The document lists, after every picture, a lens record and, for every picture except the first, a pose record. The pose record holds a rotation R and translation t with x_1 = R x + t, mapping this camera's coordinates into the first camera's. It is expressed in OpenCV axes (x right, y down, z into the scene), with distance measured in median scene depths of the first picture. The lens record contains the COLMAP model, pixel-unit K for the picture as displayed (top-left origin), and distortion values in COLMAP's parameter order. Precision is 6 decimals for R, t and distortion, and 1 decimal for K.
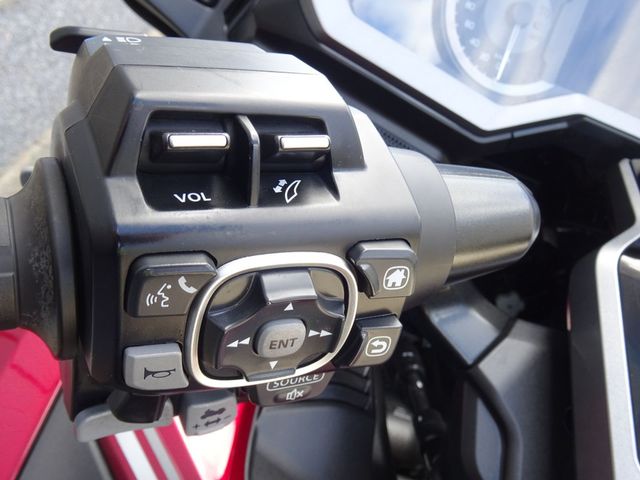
lens RADIAL K [[623.5, 0, 320.0], [0, 623.5, 240.0], [0, 0, 1]] dist [0.007664, 0.005861]
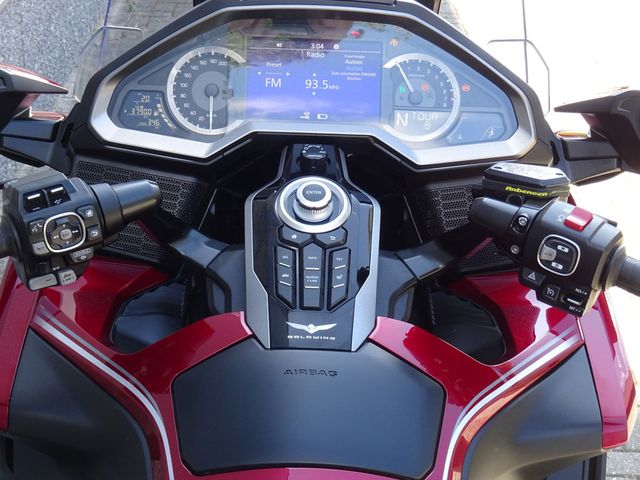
lens RADIAL K [[1337.0, 0, 320.0], [0, 1337.0, 240.0], [0, 0, 1]] dist [0.002099, 0.081999]
pose [[0.941845, -0.325398, -0.083923, 2.448314], [0.308807, 0.936571, -0.165751, 2.357535], [0.132535, 0.130196, 0.982590, -8.153998]]
